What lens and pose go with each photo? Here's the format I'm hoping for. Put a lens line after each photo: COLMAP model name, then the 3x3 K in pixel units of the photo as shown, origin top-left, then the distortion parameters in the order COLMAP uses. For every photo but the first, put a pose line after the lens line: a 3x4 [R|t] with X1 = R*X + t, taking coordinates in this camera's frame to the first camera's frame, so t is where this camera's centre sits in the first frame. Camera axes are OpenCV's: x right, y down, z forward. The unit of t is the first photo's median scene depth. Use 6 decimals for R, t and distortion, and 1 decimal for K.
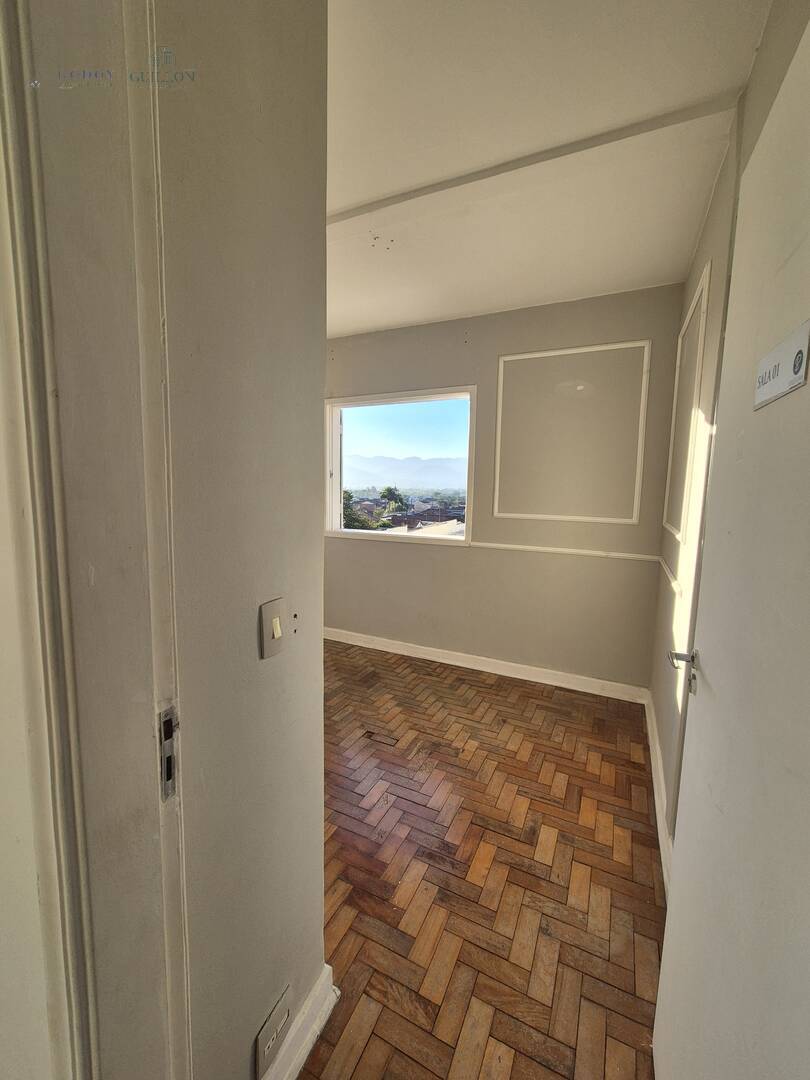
lens RADIAL K [[439.5, 0, 405.0], [0, 439.5, 540.0], [0, 0, 1]] dist [0.001529, 0.000252]
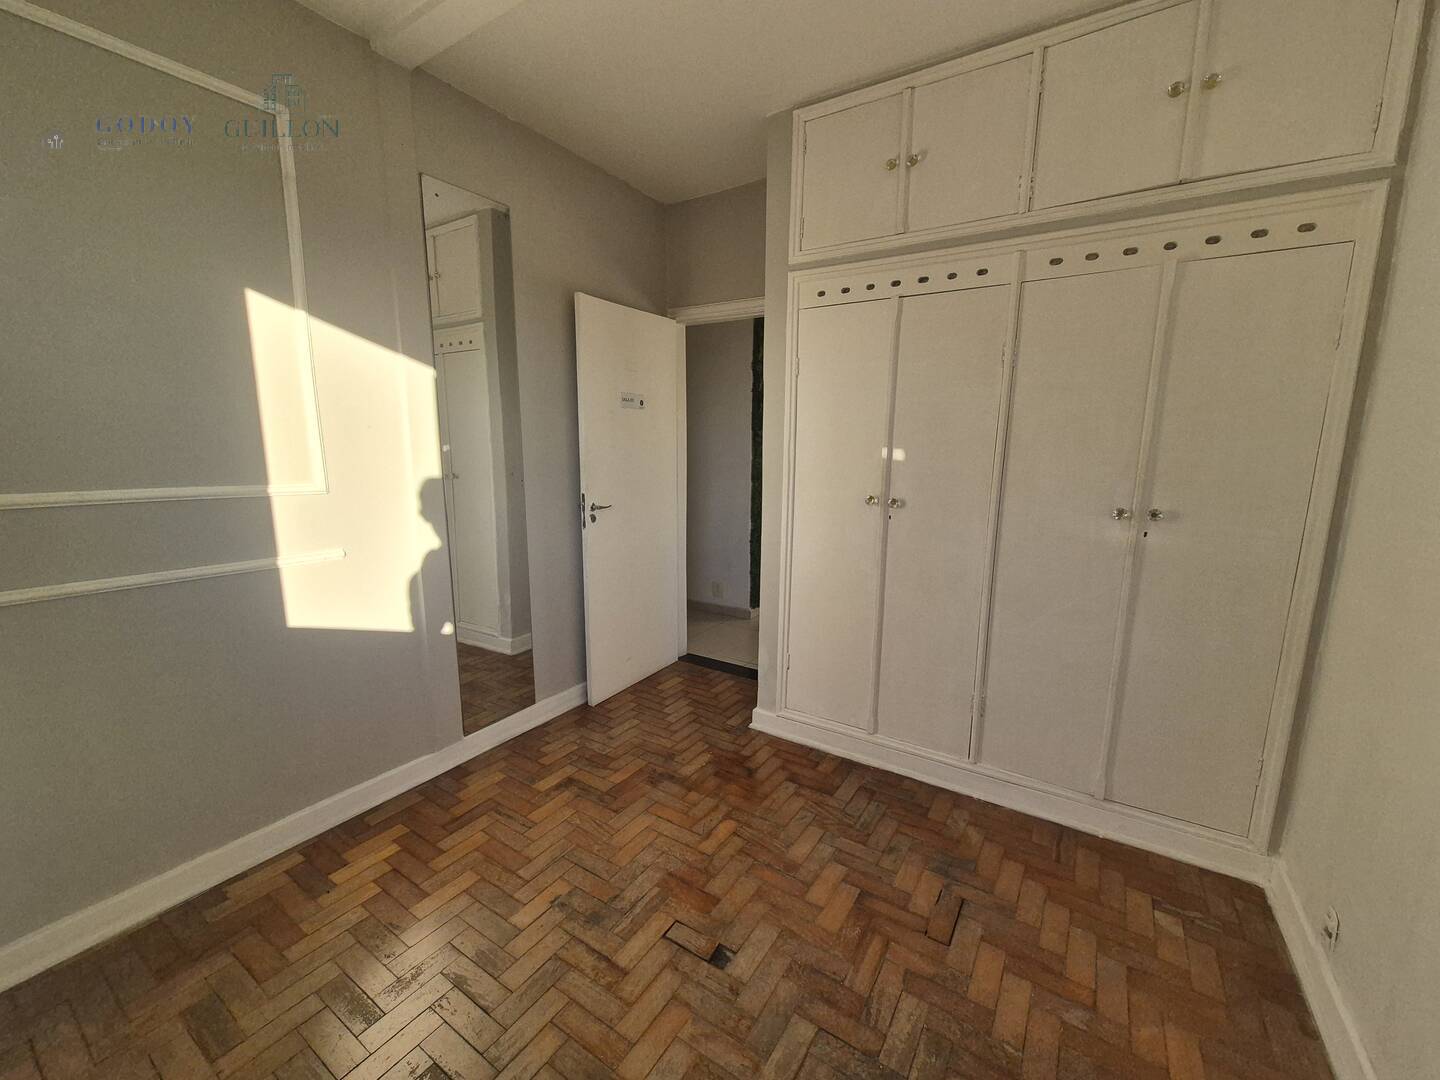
lens RADIAL K [[587.9, 0, 719.8], [0, 587.9, 545.4], [0, 0, 1]] dist [-0.000866, 0.000007]
pose [[-0.992111, -0.049278, 0.115267, -0.124162], [-0.014186, 0.957724, 0.287339, -0.149933], [-0.124554, 0.283437, -0.950868, 1.391451]]
